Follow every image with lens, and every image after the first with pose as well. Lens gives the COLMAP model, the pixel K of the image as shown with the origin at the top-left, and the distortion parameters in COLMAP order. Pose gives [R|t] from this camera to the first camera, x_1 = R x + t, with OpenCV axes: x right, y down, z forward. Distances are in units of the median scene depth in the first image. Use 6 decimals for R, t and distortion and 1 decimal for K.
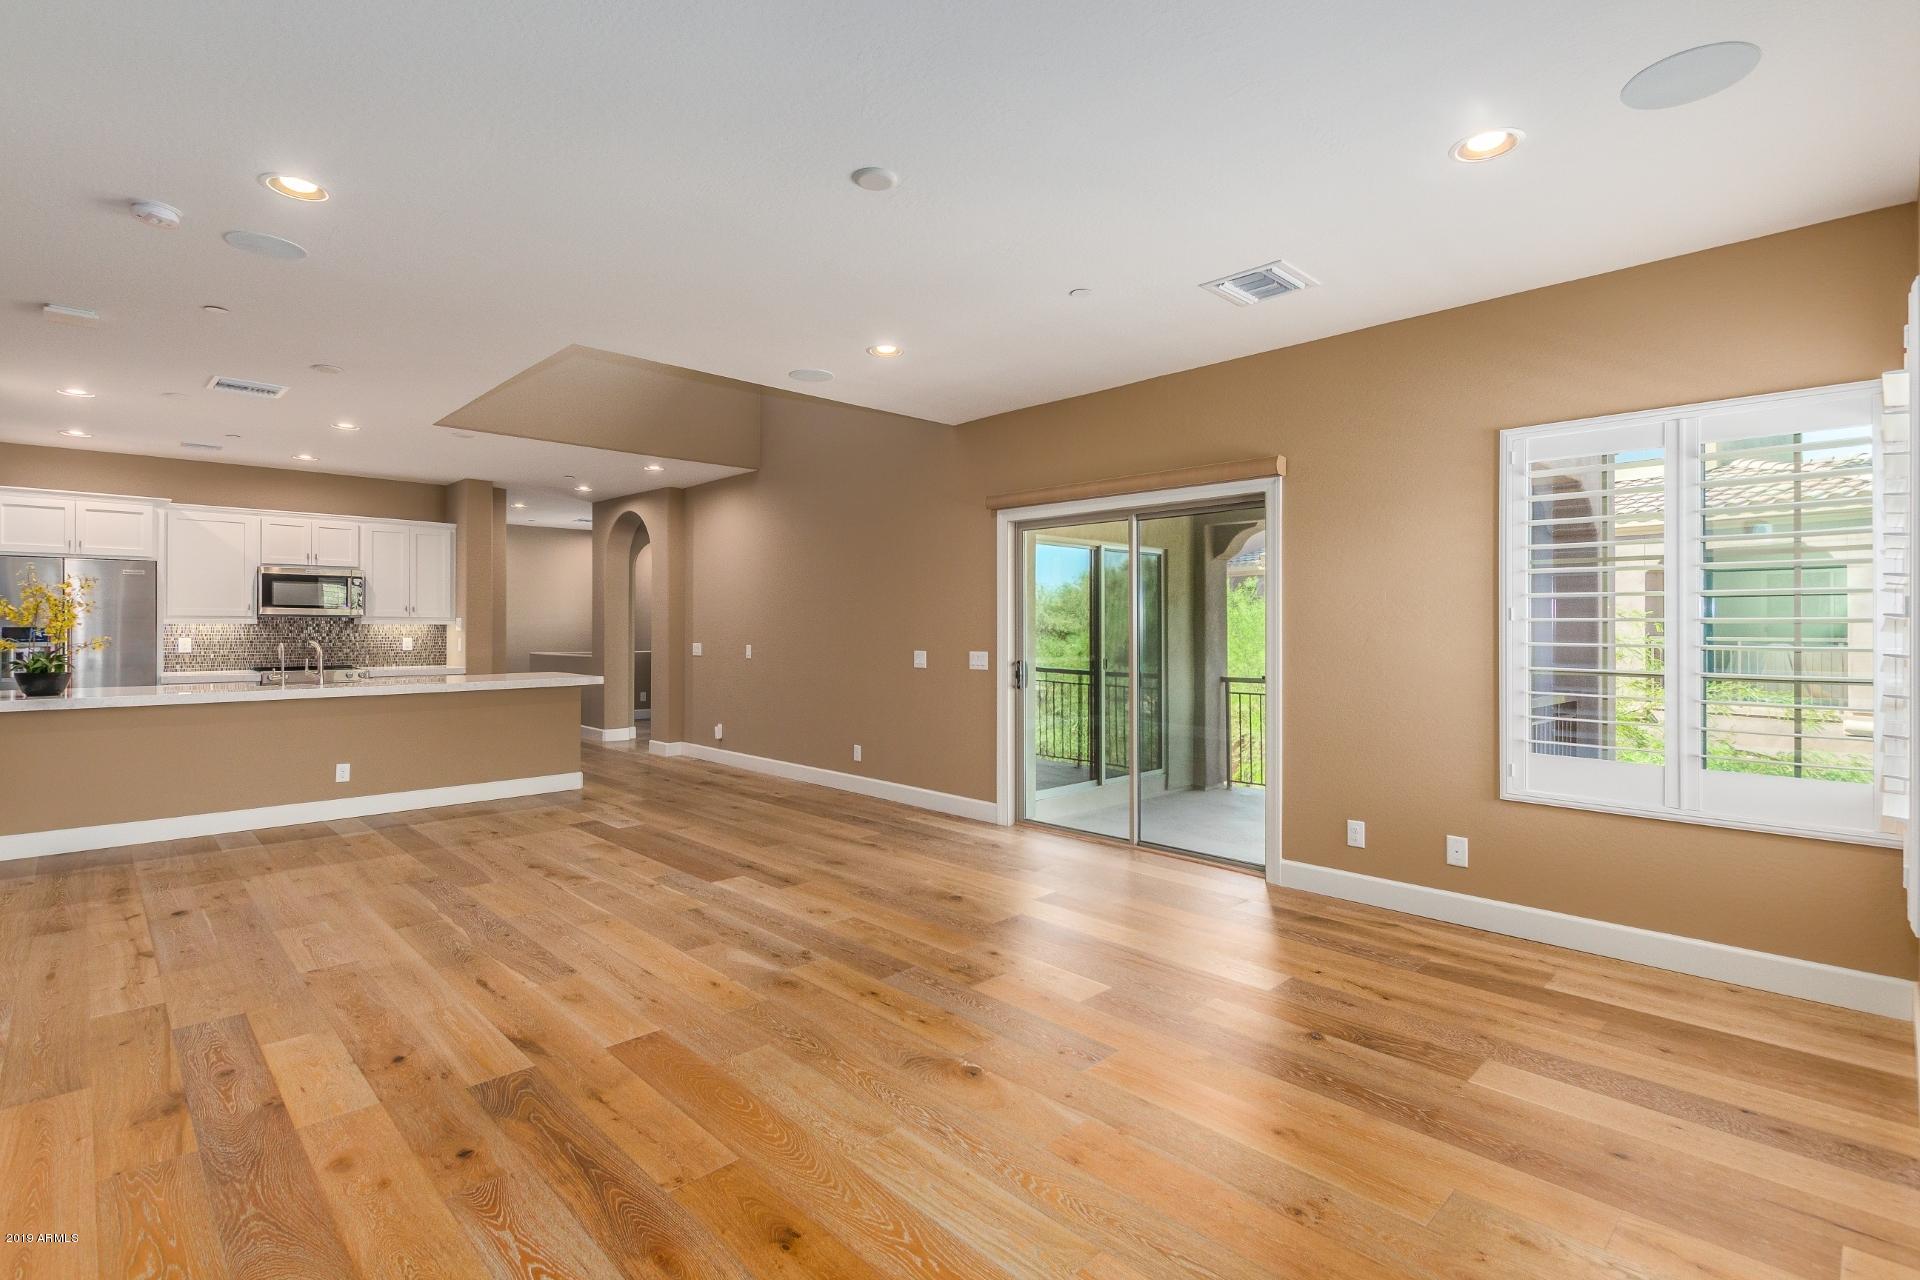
lens RADIAL K [[875.8, 0, 943.7], [0, 875.8, 620.0], [0, 0, 1]] dist [0.009412, -0.004400]
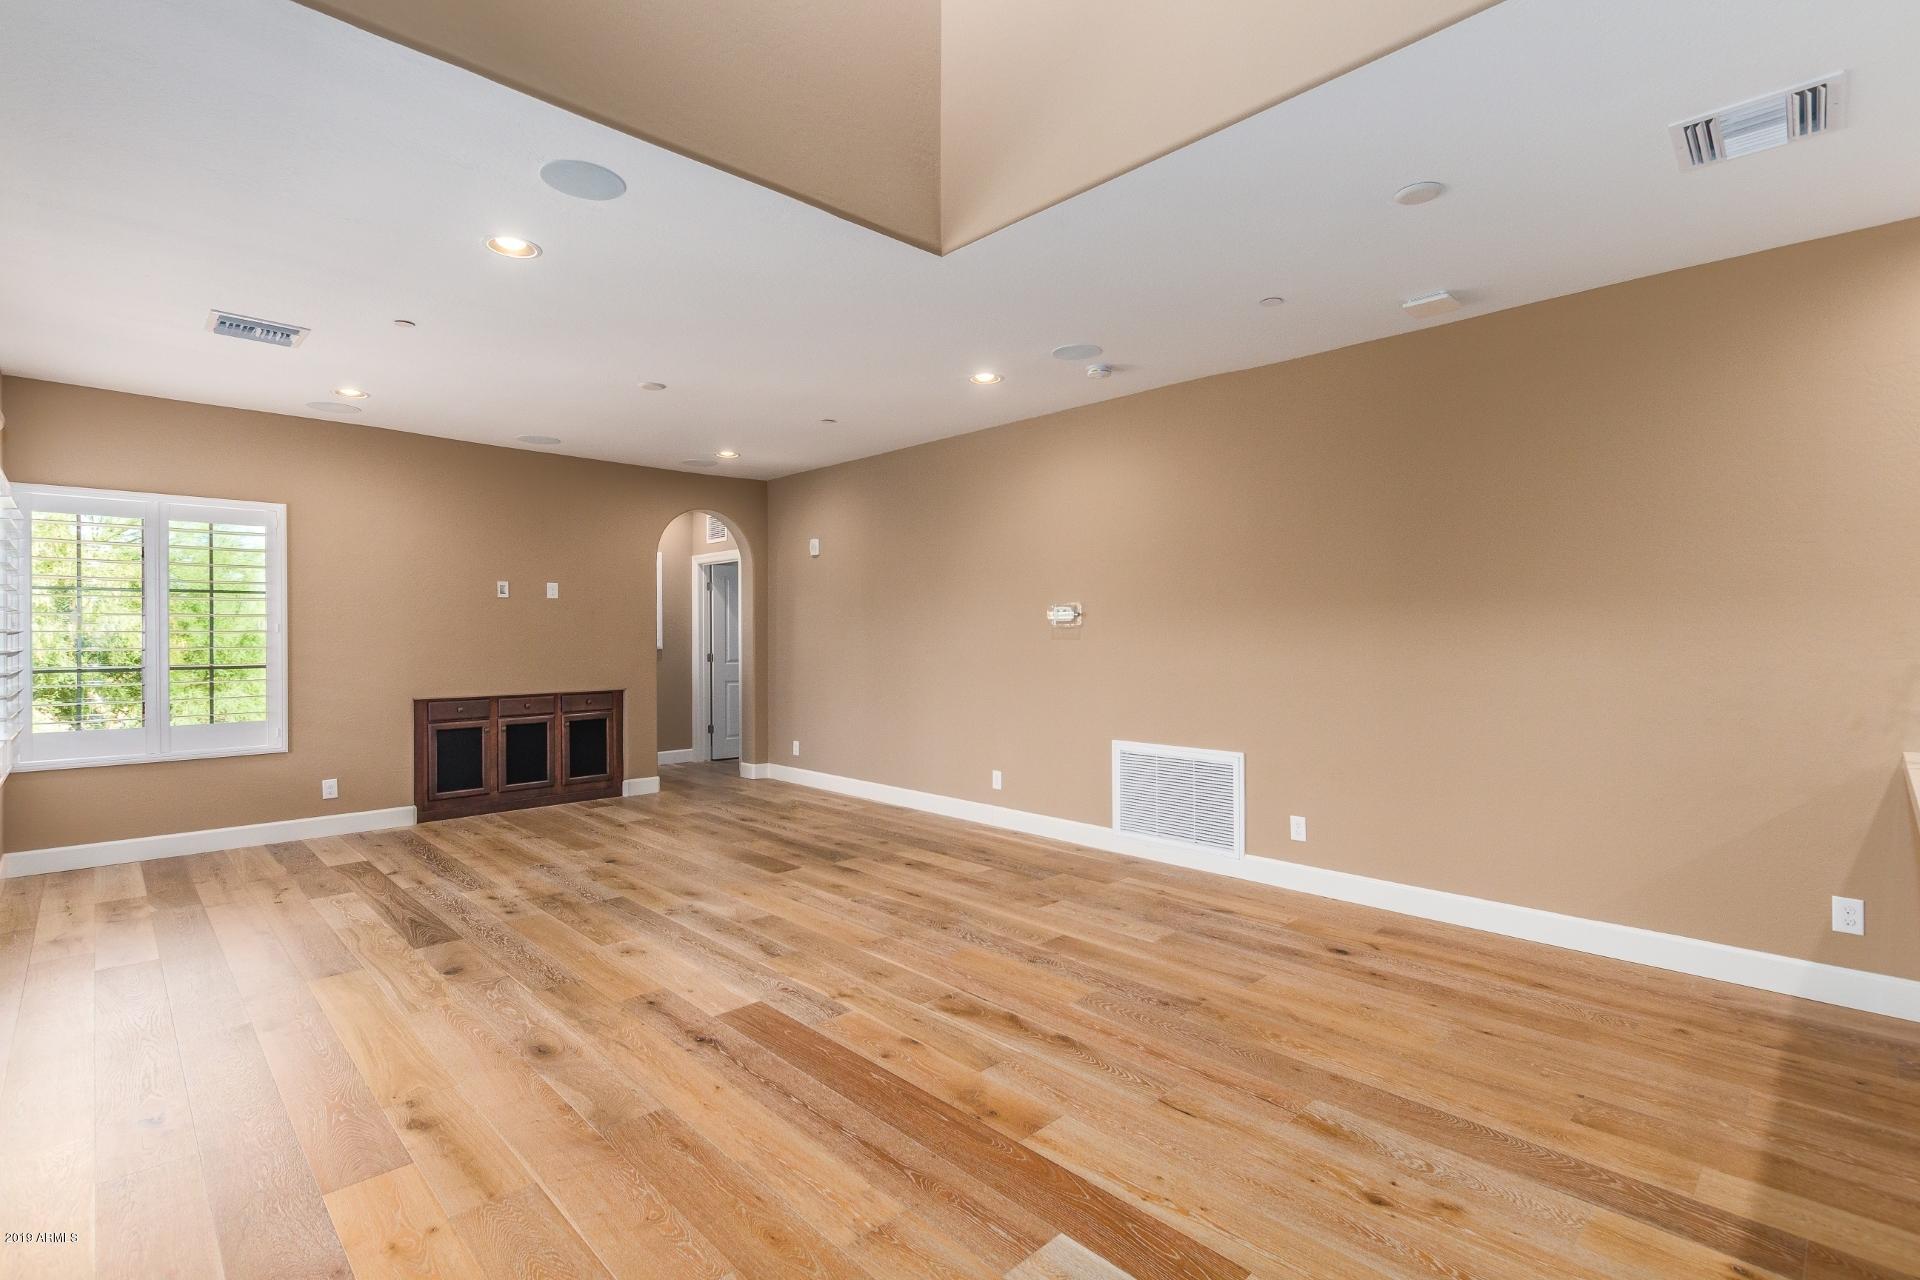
lens RADIAL K [[875.8, 0, 963.3], [0, 875.8, 643.8], [0, 0, 1]] dist [0.009412, -0.004400]
pose [[-0.999878, 0.000323, -0.015625, -0.517417], [0.000259, 0.999991, 0.004141, 0.012319], [0.015626, 0.004136, -0.999869, 2.114011]]
